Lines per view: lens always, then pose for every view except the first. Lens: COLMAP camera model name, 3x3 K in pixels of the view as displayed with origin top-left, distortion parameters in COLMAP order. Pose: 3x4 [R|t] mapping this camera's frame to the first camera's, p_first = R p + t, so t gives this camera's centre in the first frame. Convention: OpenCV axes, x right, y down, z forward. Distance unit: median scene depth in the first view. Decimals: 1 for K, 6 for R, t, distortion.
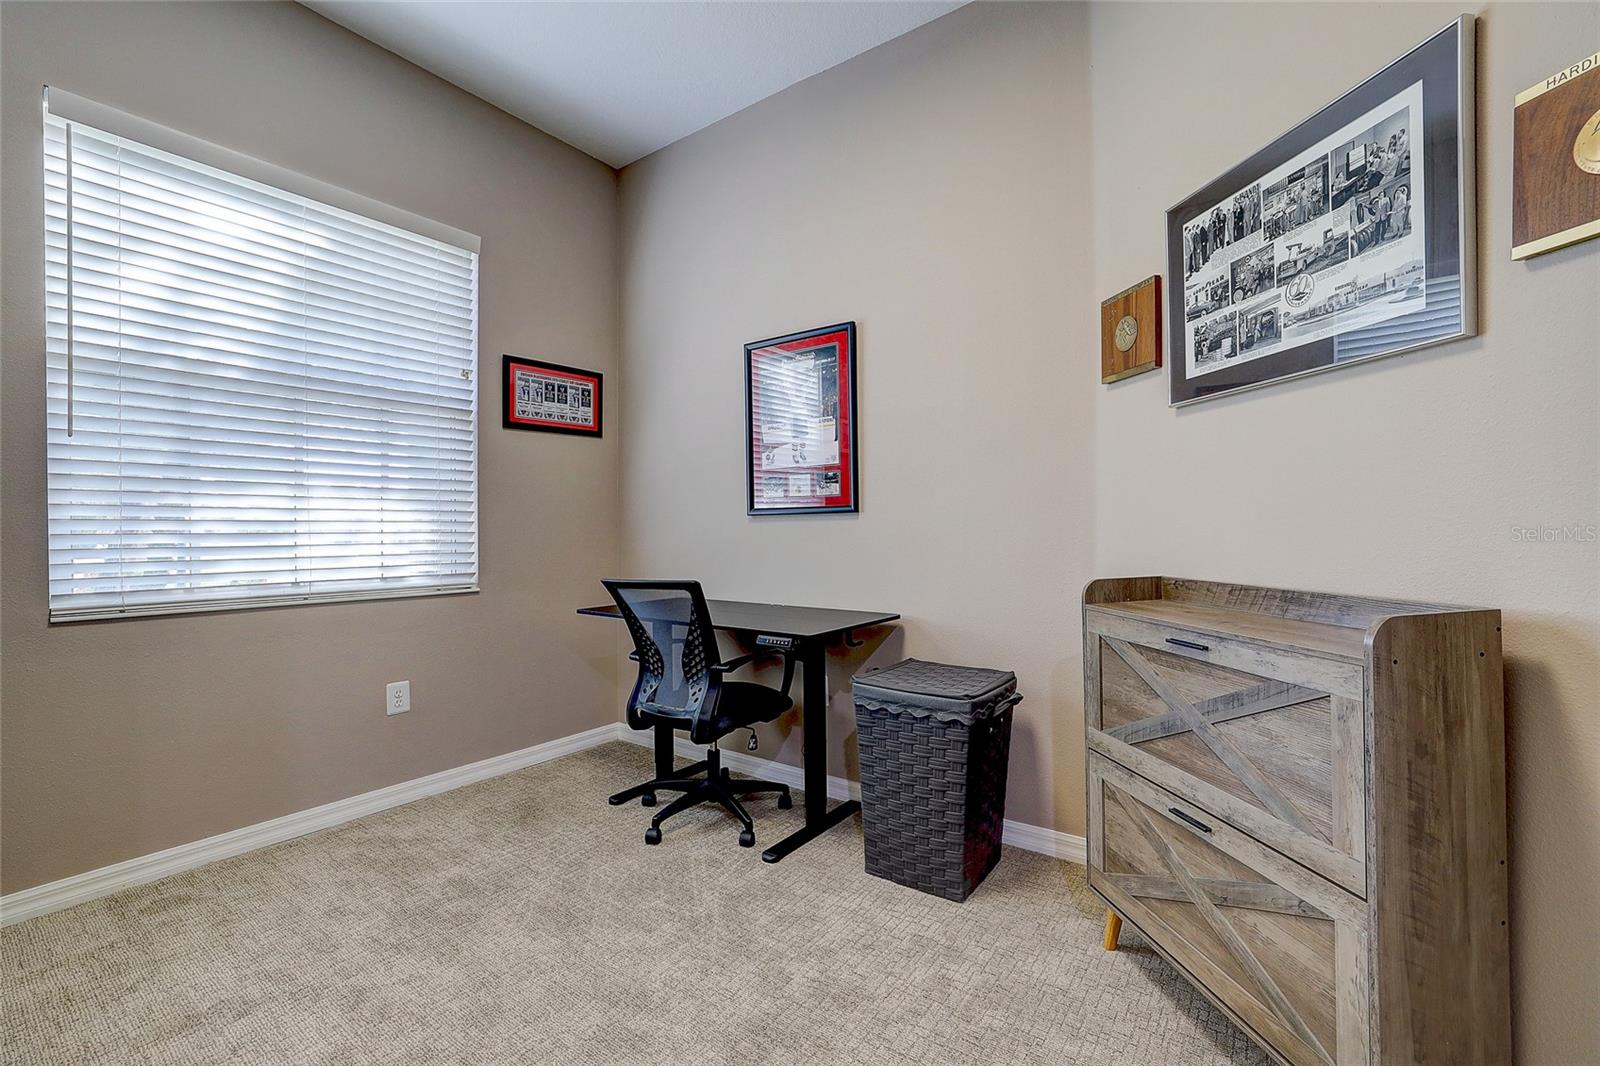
lens RADIAL K [[689.5, 0, 795.9], [0, 689.5, 530.4], [0, 0, 1]] dist [-0.047592, 0.019302]
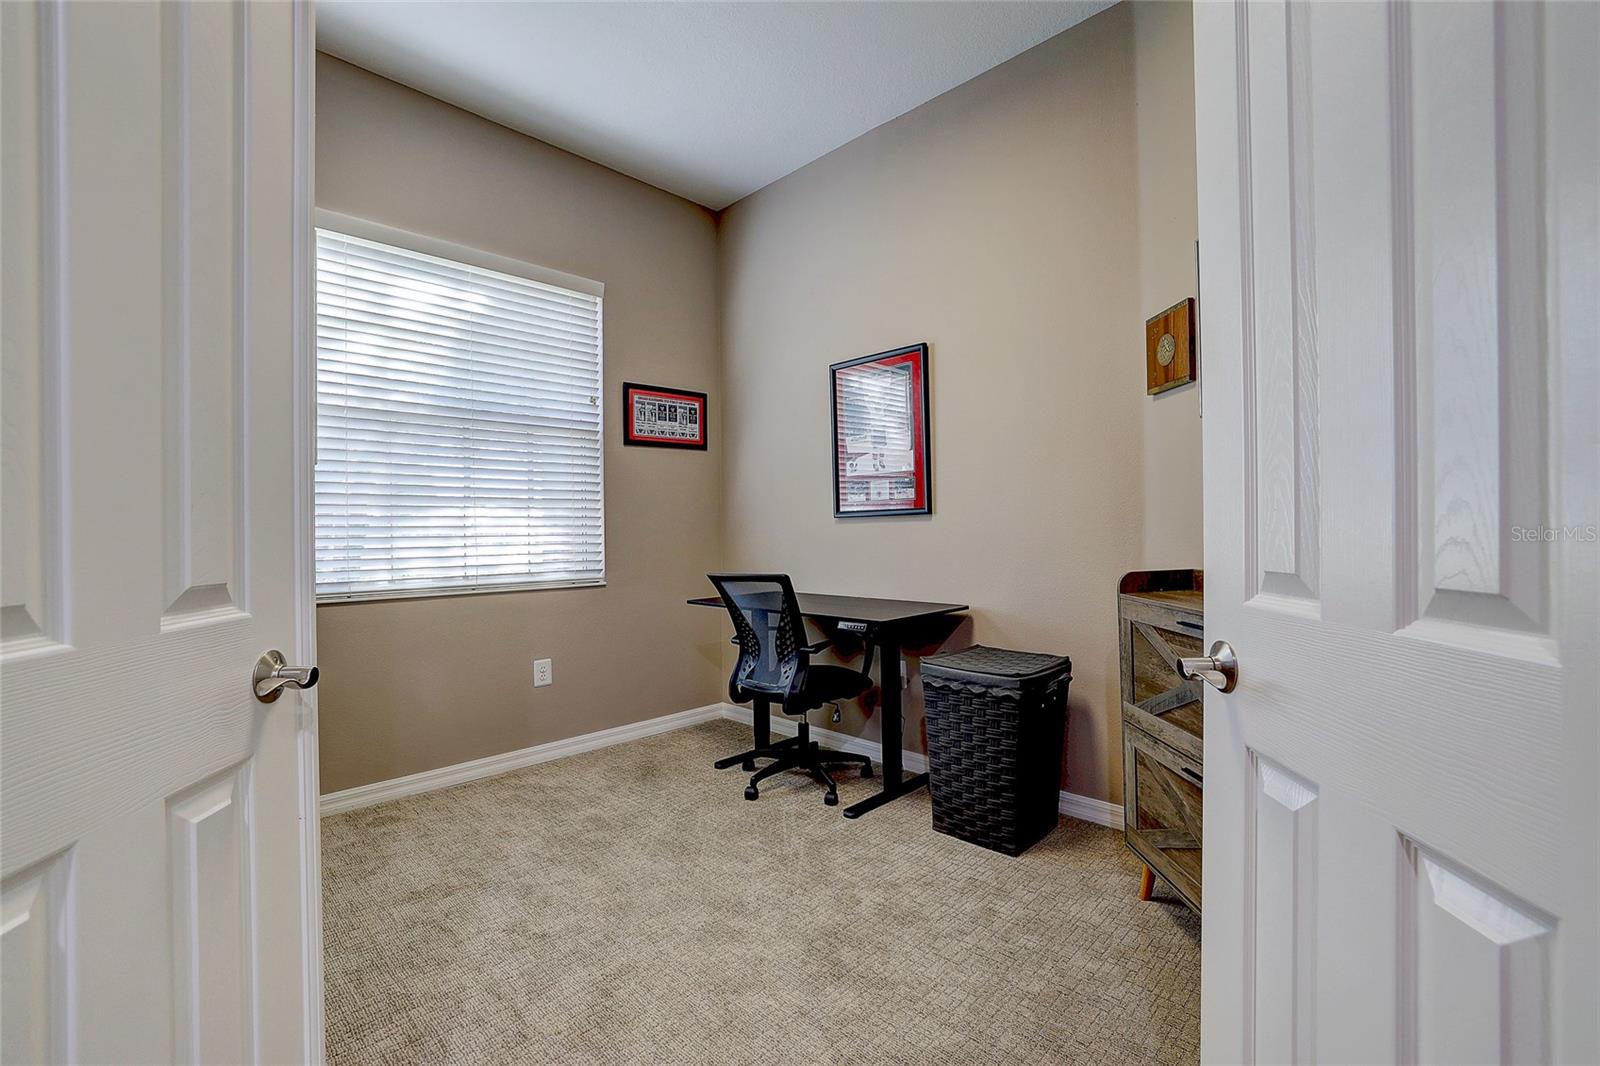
lens RADIAL K [[689.5, 0, 795.9], [0, 689.5, 530.4], [0, 0, 1]] dist [-0.047592, 0.019302]
pose [[0.988904, -0.008175, -0.148333, 0.045337], [0.008069, 0.999967, -0.001313, -0.000154], [0.148338, 0.000102, 0.988937, -0.153549]]
